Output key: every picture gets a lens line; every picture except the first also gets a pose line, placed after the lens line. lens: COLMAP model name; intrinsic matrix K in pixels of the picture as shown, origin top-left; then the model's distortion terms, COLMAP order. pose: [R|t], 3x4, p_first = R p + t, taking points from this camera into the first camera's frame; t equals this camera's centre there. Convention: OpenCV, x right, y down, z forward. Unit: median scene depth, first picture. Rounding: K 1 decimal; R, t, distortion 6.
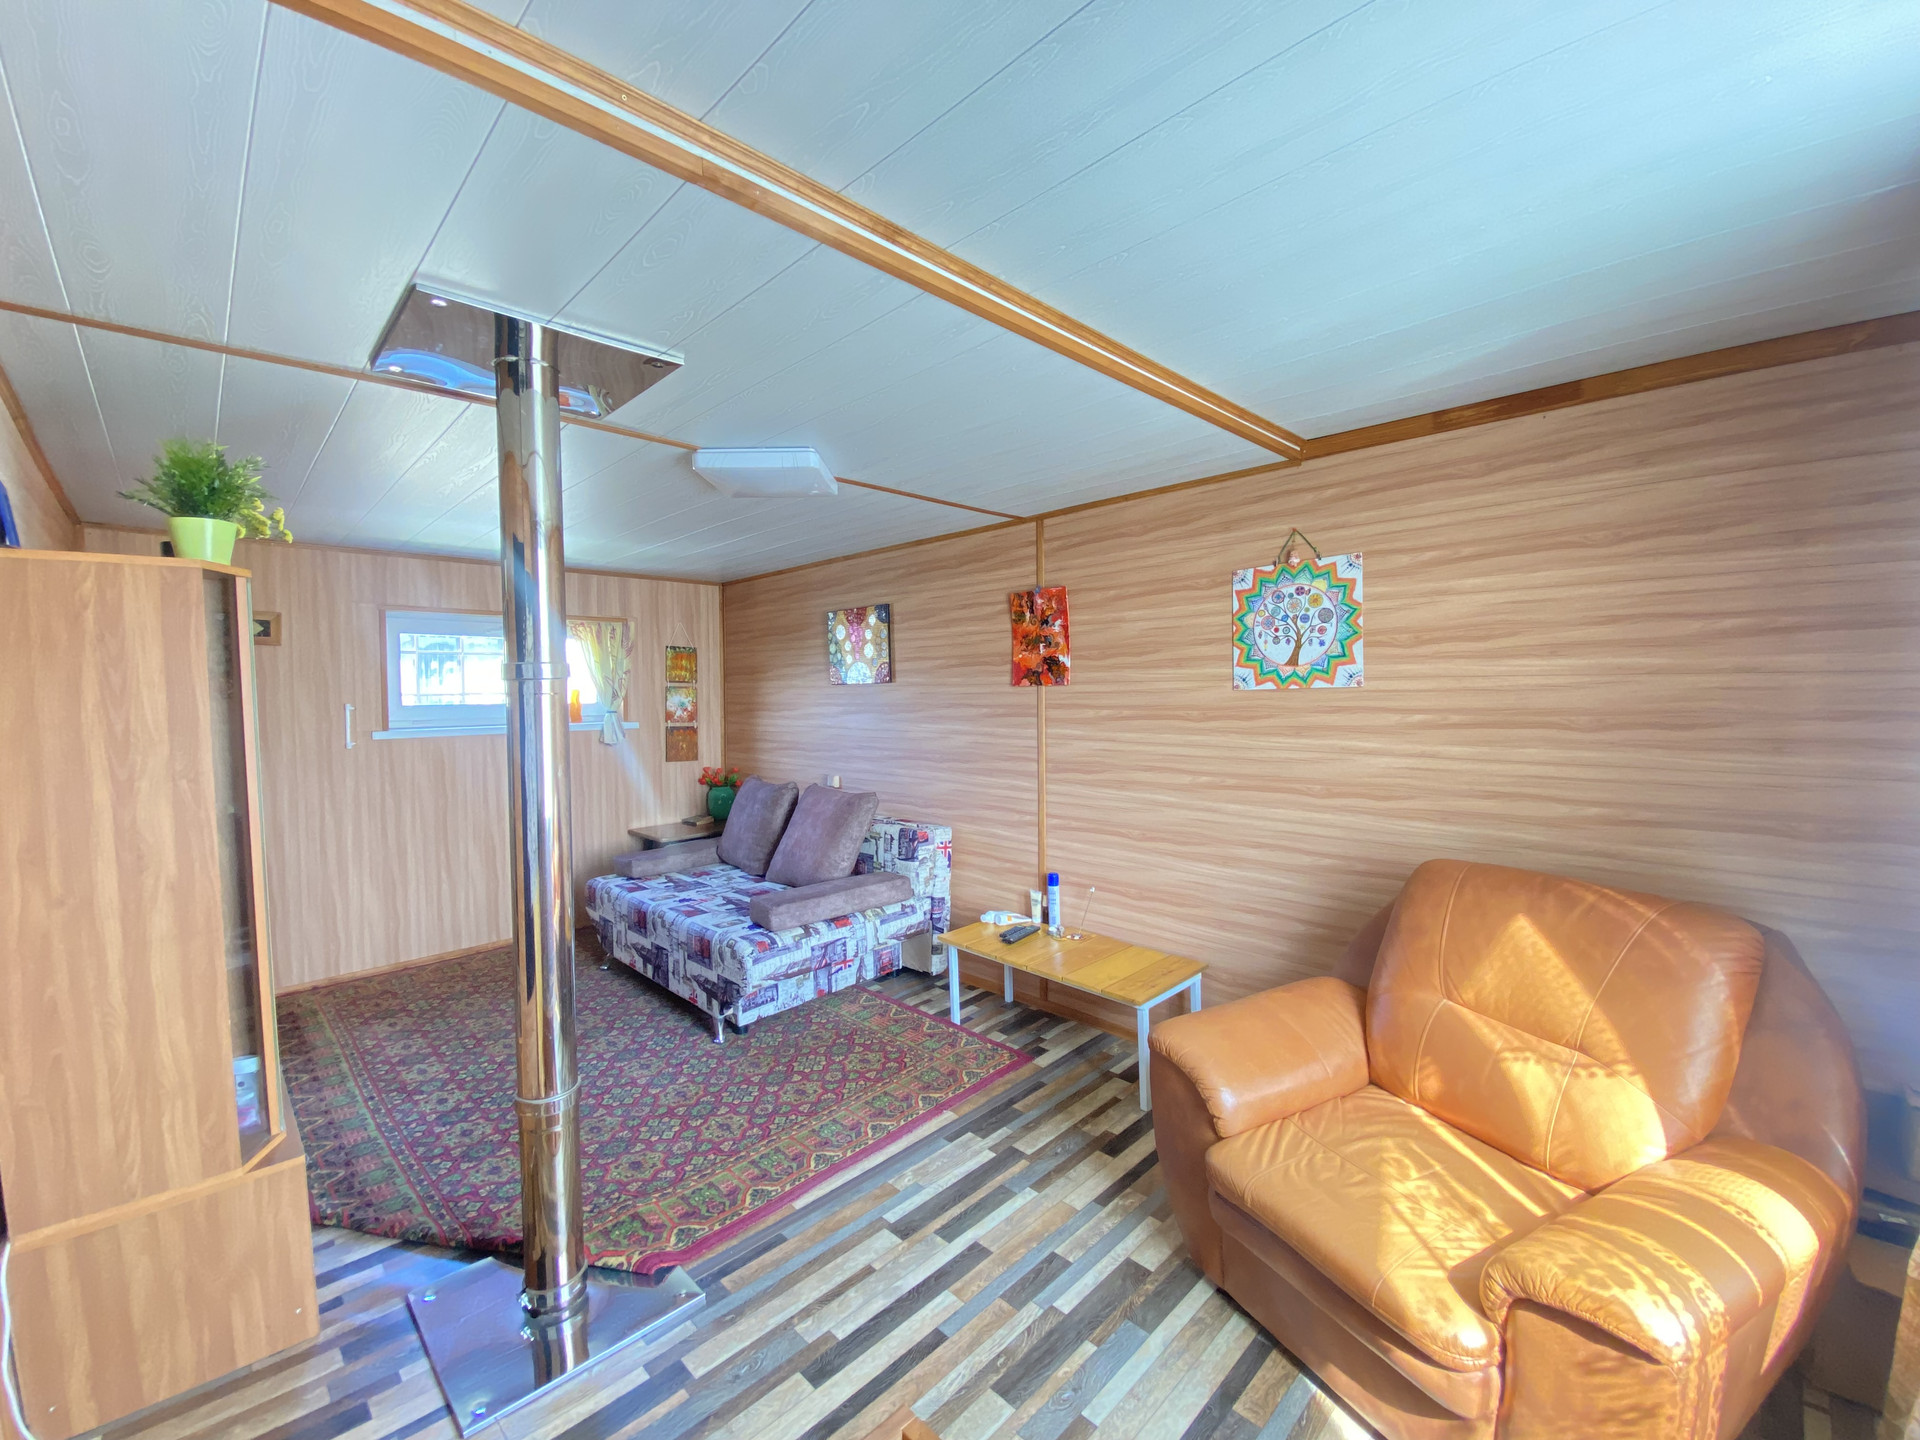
lens RADIAL K [[776.9, 0, 960.1], [0, 776.9, 707.2], [0, 0, 1]] dist [0.007645, -0.014184]
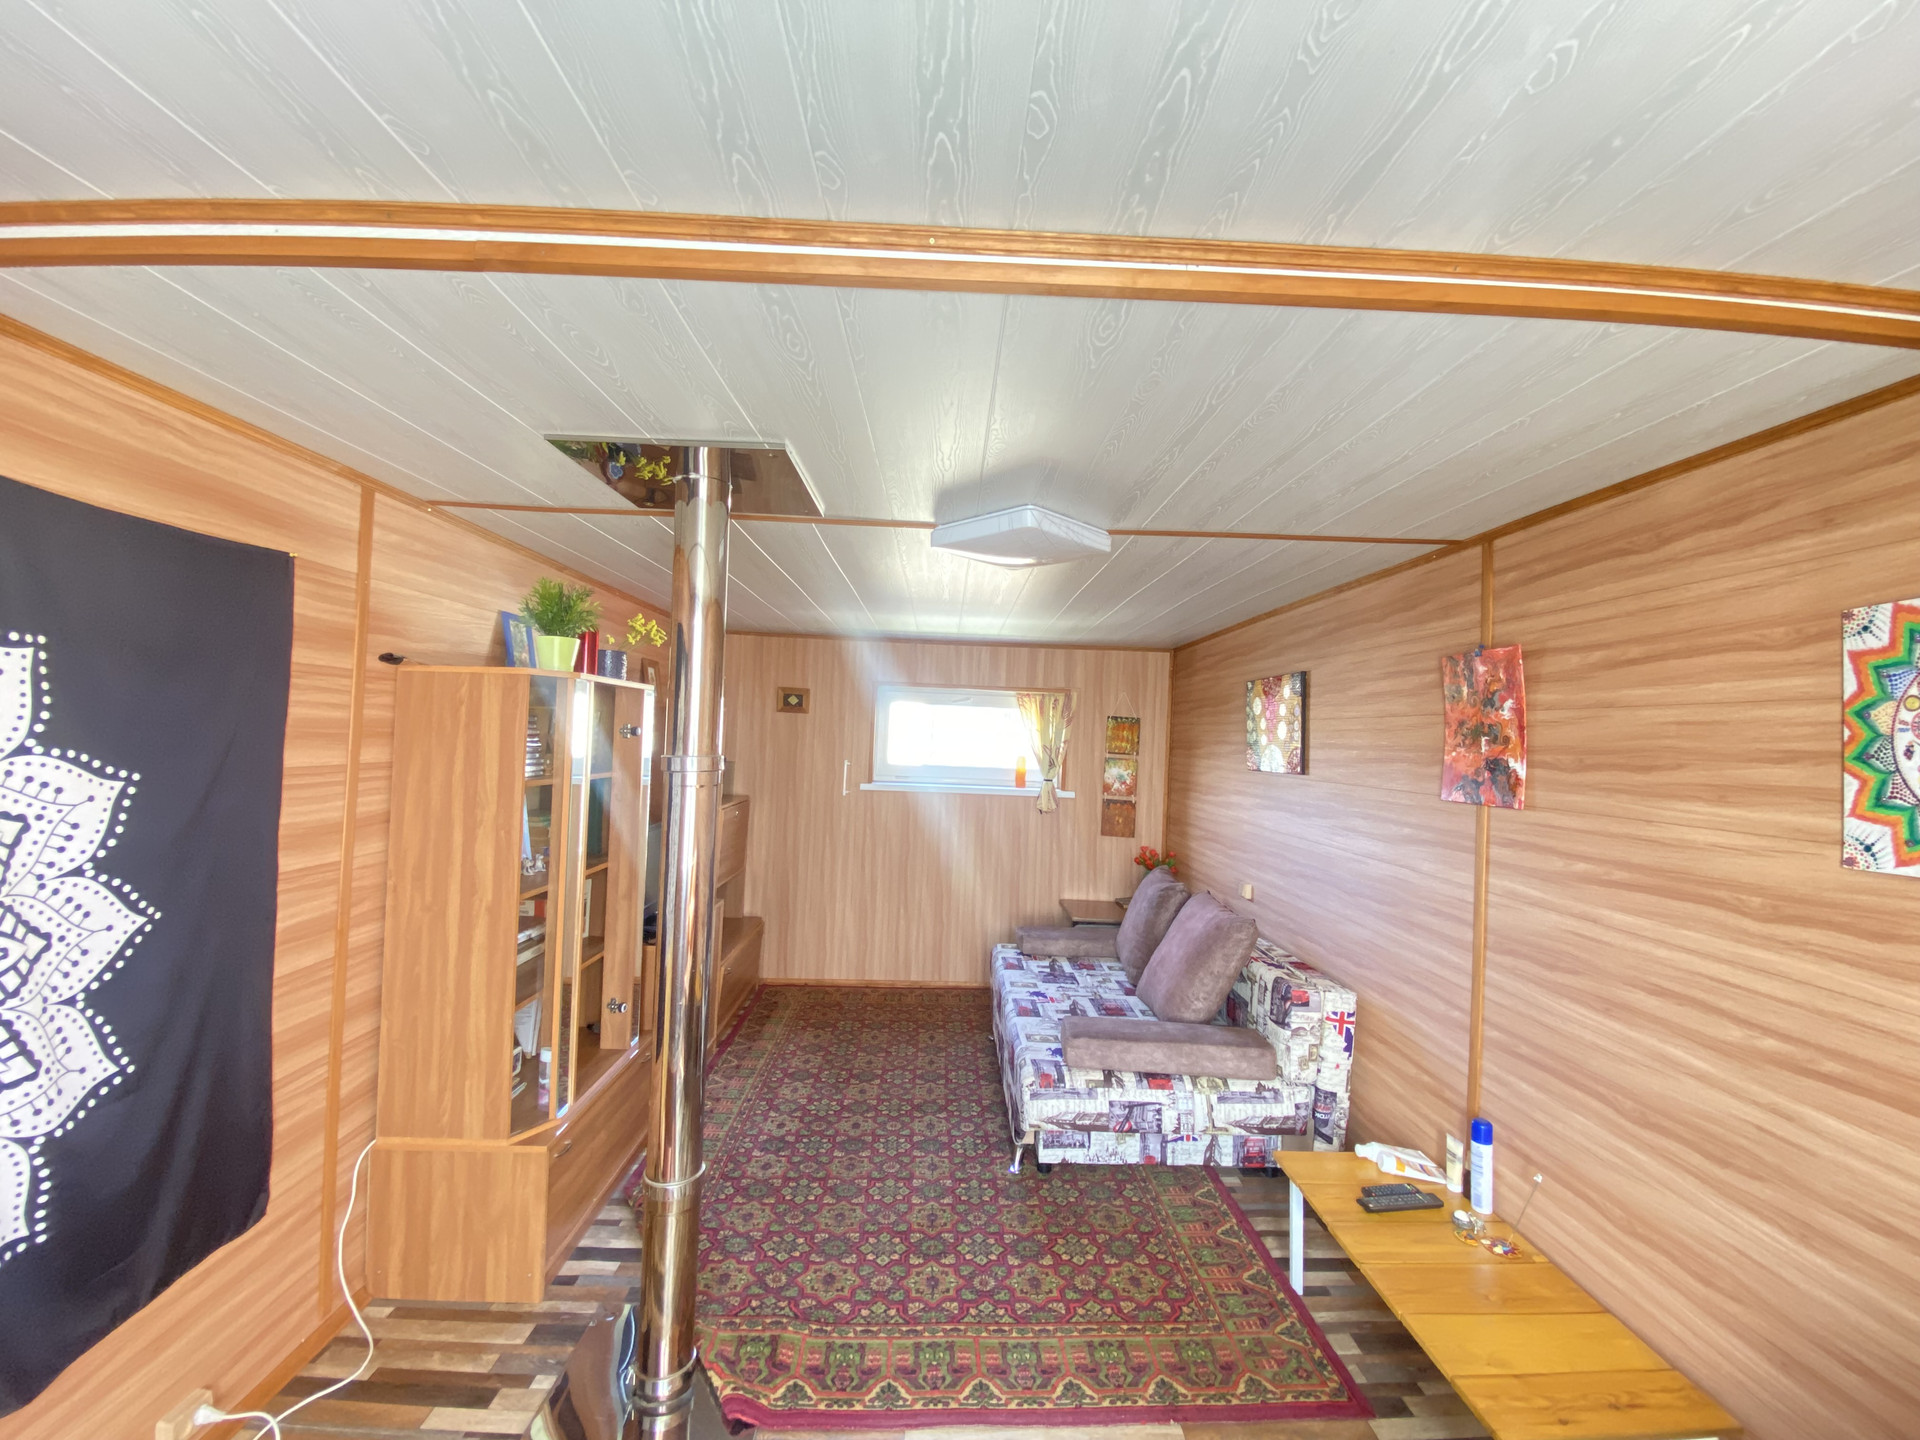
lens RADIAL K [[785.0, 0, 953.2], [0, 785.0, 706.0], [0, 0, 1]] dist [-0.003507, -0.005936]
pose [[0.718227, 0.014584, -0.695656, 0.243472], [-0.062539, 0.997087, -0.043665, -0.054188], [0.692993, 0.074867, 0.717047, 0.258066]]
